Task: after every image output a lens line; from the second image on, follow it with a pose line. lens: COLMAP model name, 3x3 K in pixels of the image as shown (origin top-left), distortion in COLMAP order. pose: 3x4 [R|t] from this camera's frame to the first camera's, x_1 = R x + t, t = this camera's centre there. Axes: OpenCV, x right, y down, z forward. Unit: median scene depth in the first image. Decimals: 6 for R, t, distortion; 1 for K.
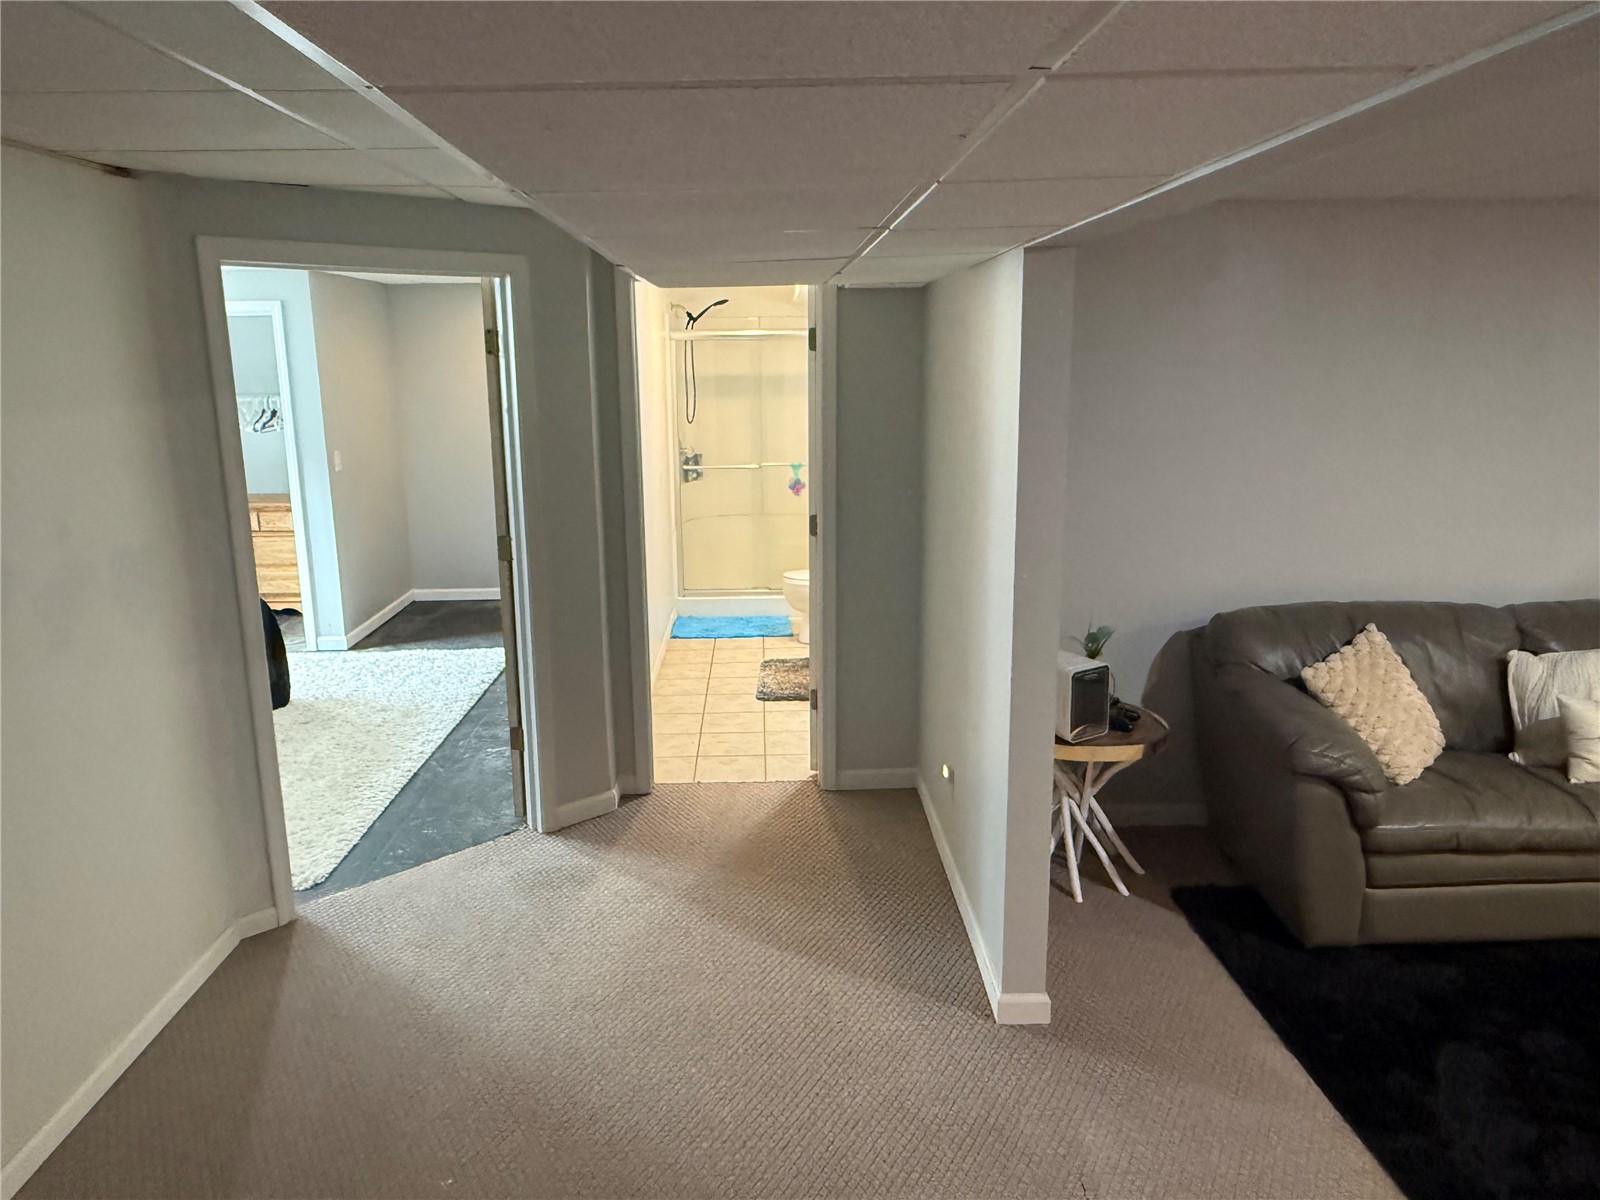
lens RADIAL K [[1131.7, 0, 794.0], [0, 1131.7, 598.1], [0, 0, 1]] dist [0.028275, -0.026670]
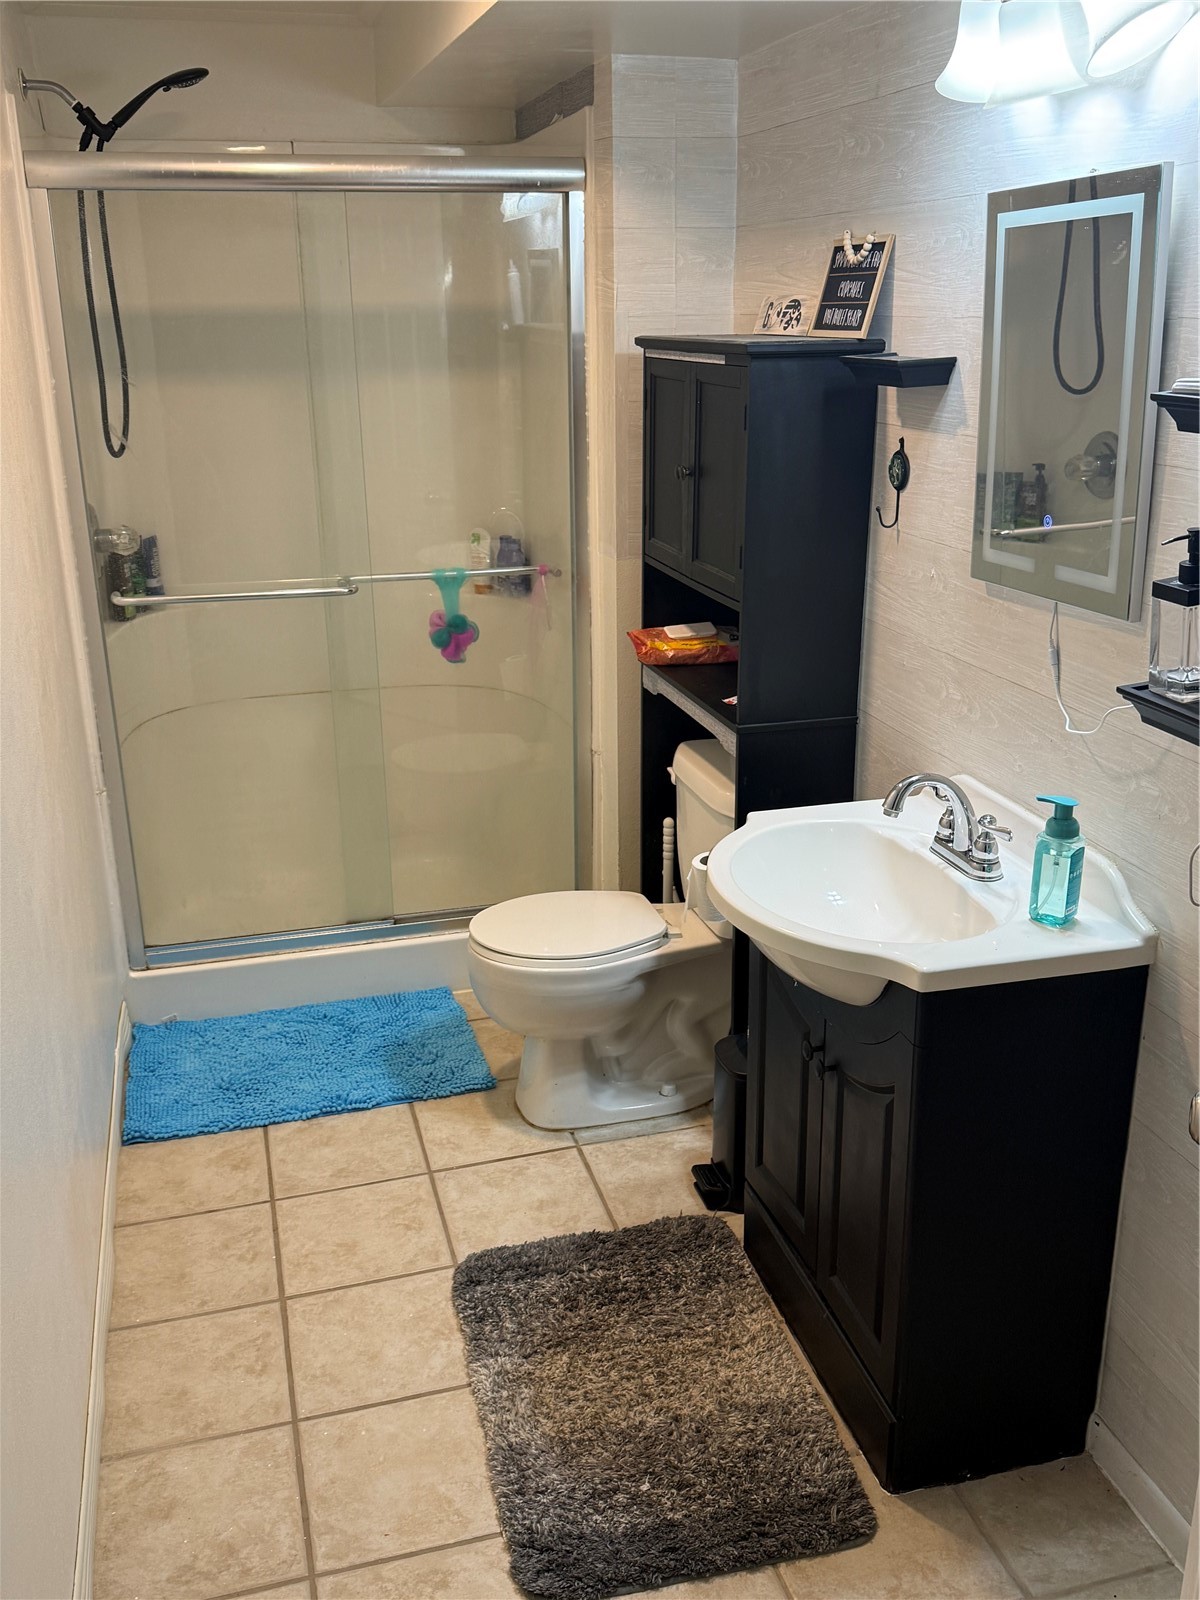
lens RADIAL K [[1435.6, 0, 607.9], [0, 1435.6, 804.5], [0, 0, 1]] dist [0.000838, -0.022584]
pose [[0.969655, -0.082010, 0.230313, -0.058915], [0.055499, 0.991303, 0.119325, -0.098588], [-0.238096, -0.102922, 0.965773, 0.561134]]
